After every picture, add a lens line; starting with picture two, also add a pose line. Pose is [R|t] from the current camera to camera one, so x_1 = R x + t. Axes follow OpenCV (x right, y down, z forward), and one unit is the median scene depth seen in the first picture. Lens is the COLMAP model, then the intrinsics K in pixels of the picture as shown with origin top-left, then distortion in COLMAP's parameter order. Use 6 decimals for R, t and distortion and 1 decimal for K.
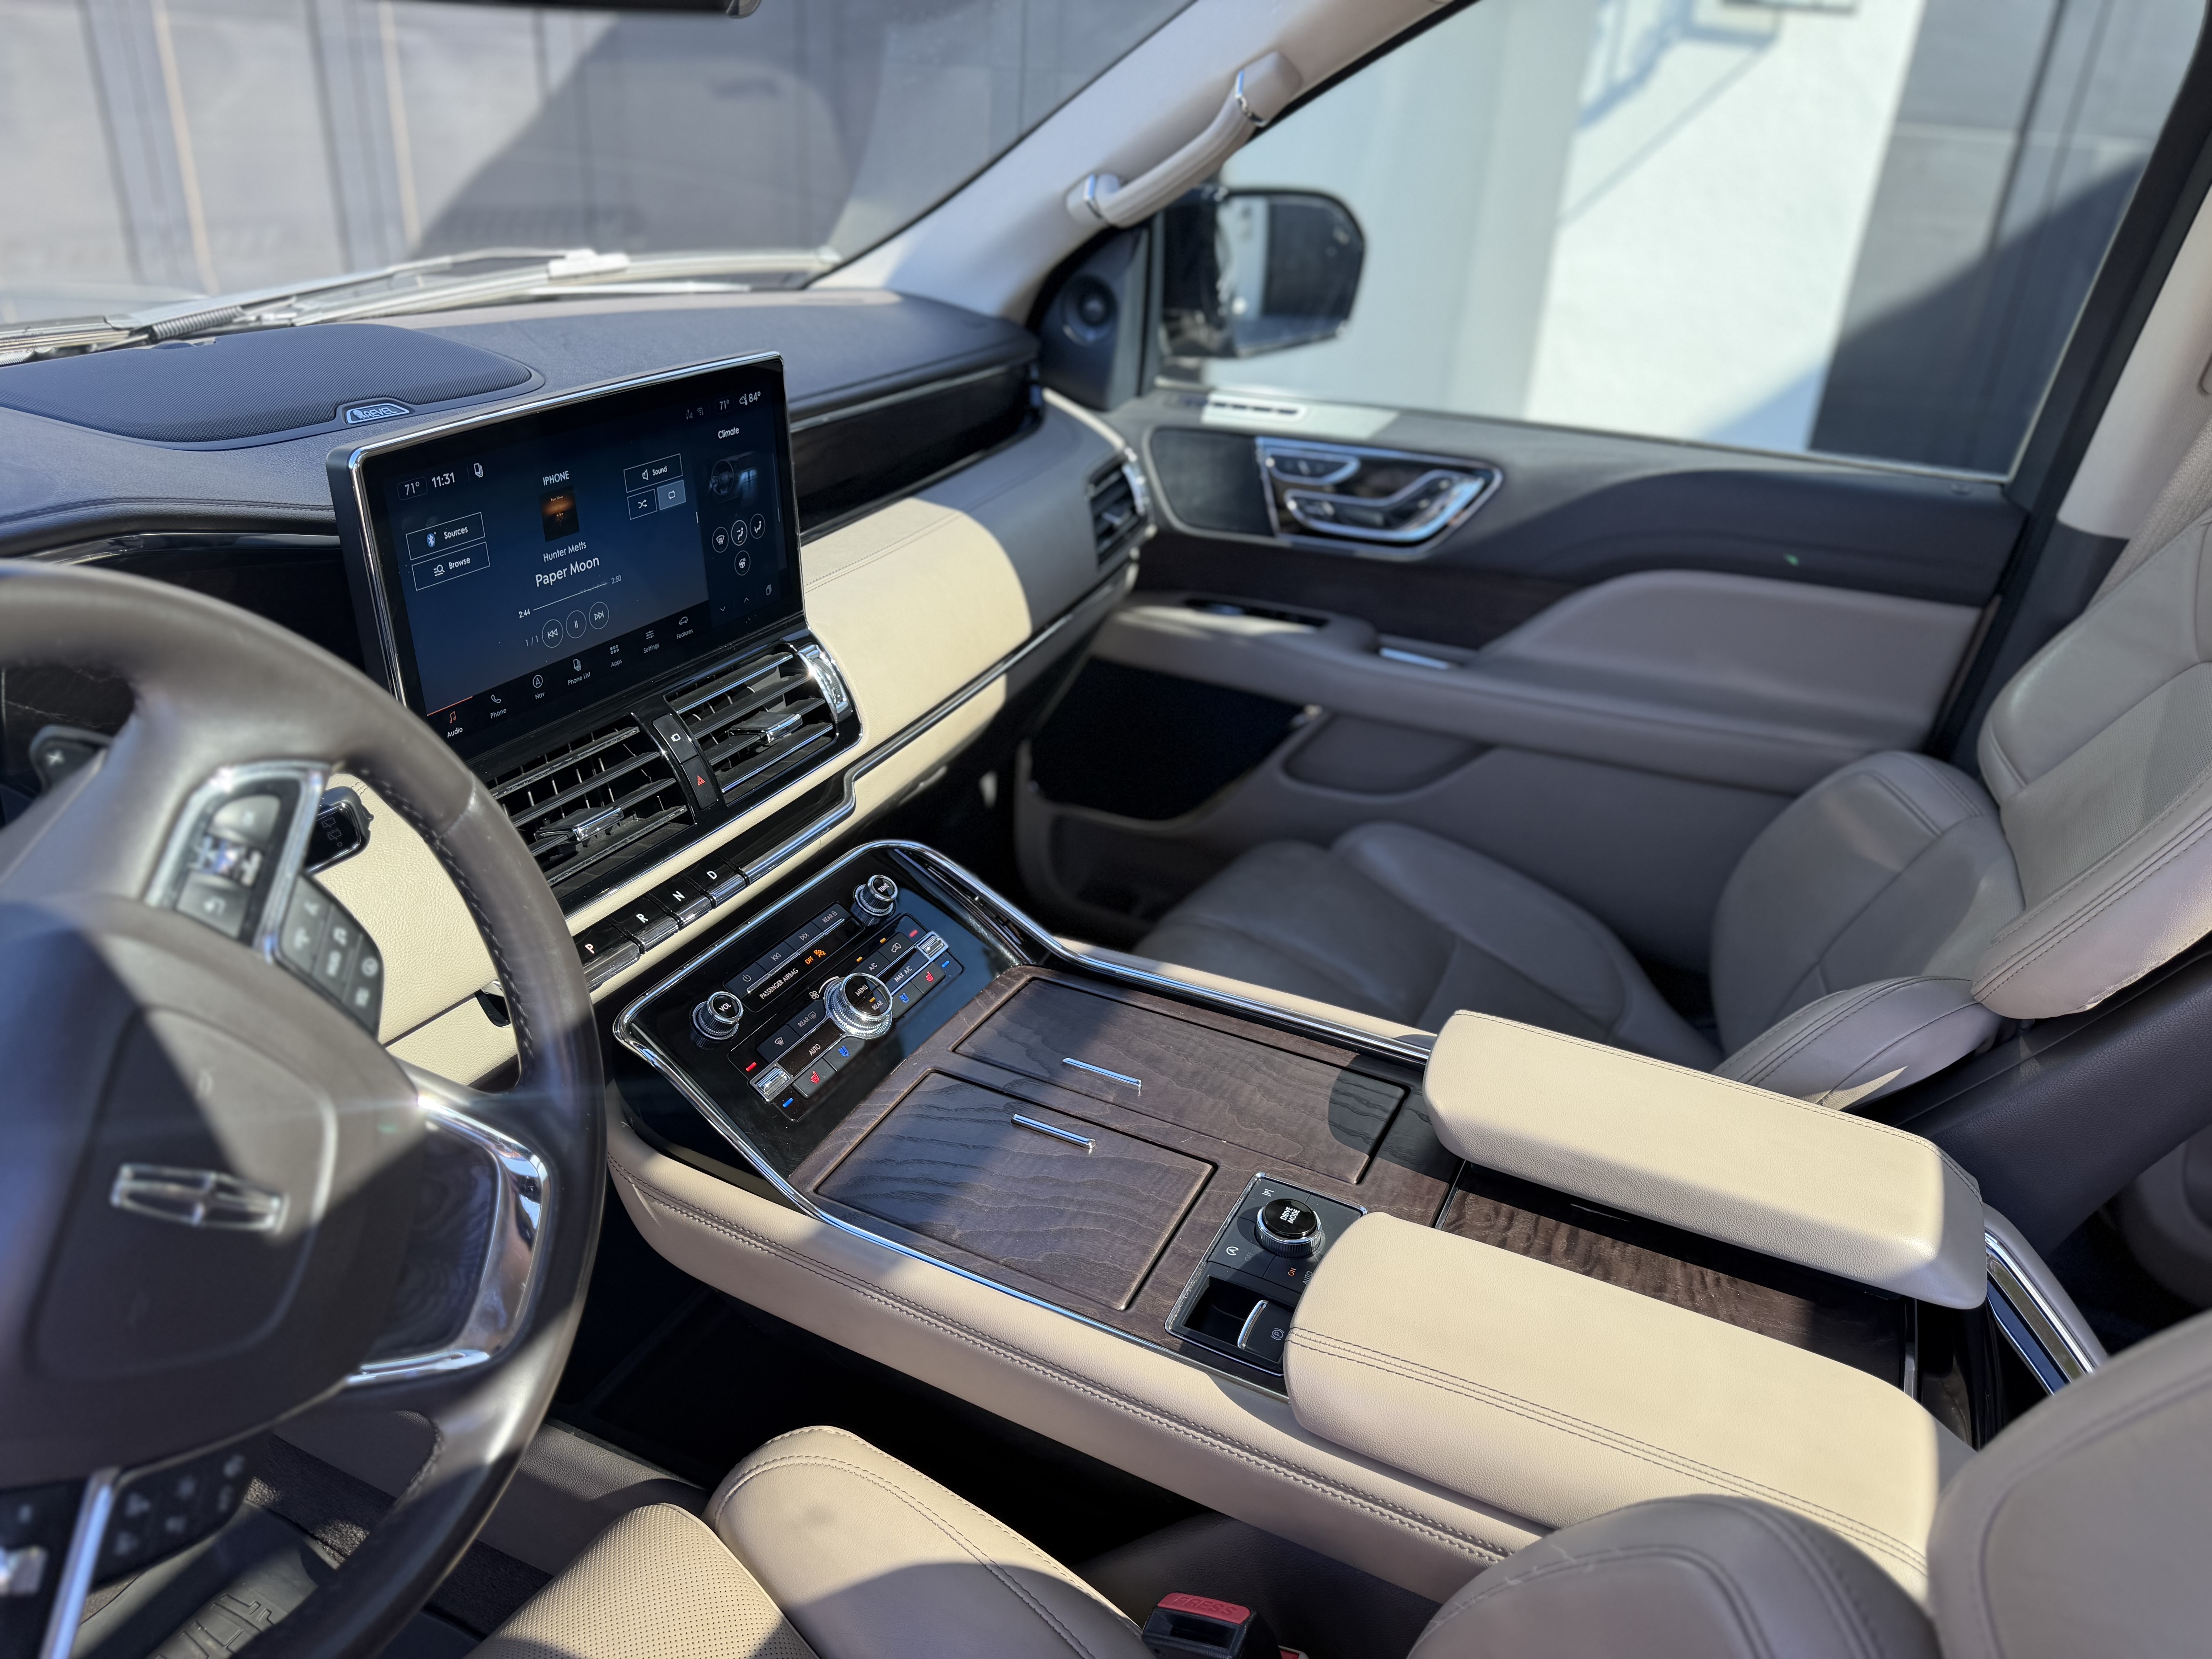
lens RADIAL K [[1632.7, 0, 1060.2], [0, 1632.7, 908.5], [0, 0, 1]] dist [0.069284, -0.113367]
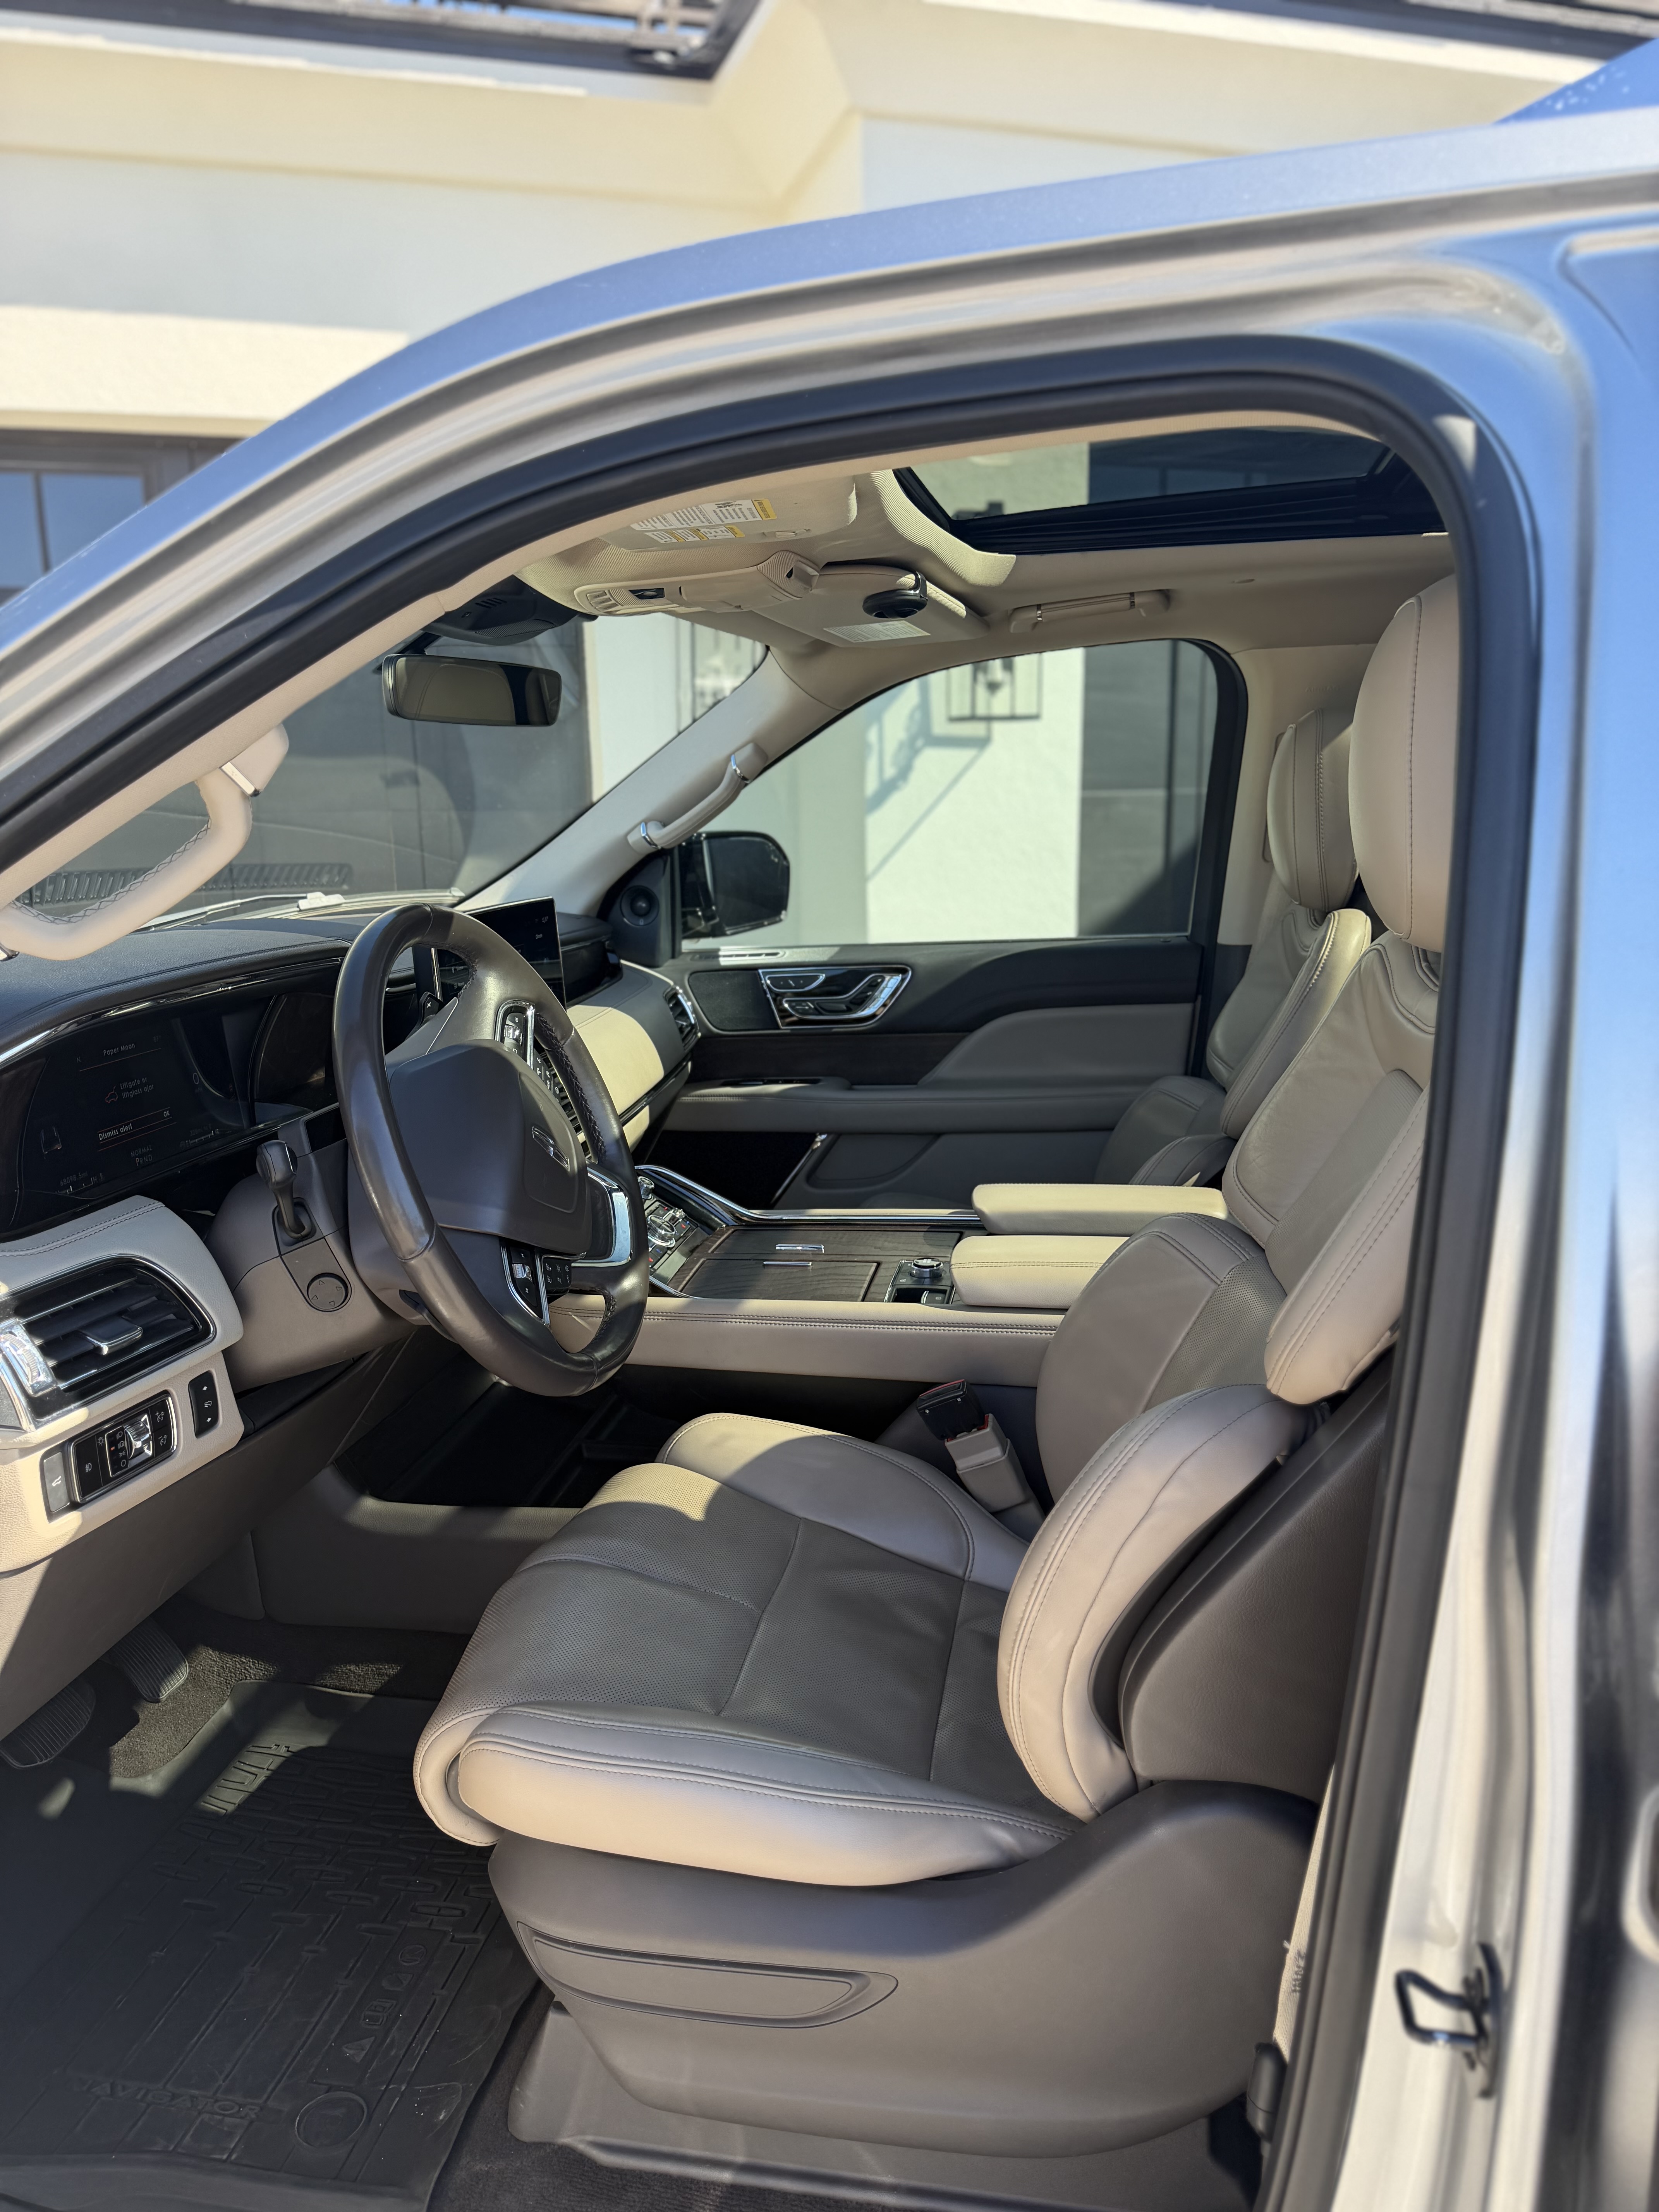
lens RADIAL K [[1667.6, 0, 829.5], [0, 1667.6, 1106.0], [0, 0, 1]] dist [0.136656, -0.302717]
pose [[0.957240, -0.122833, 0.261924, -0.252130], [0.194670, 0.943231, -0.269108, 0.283921], [-0.214000, 0.308590, 0.926810, -0.464274]]
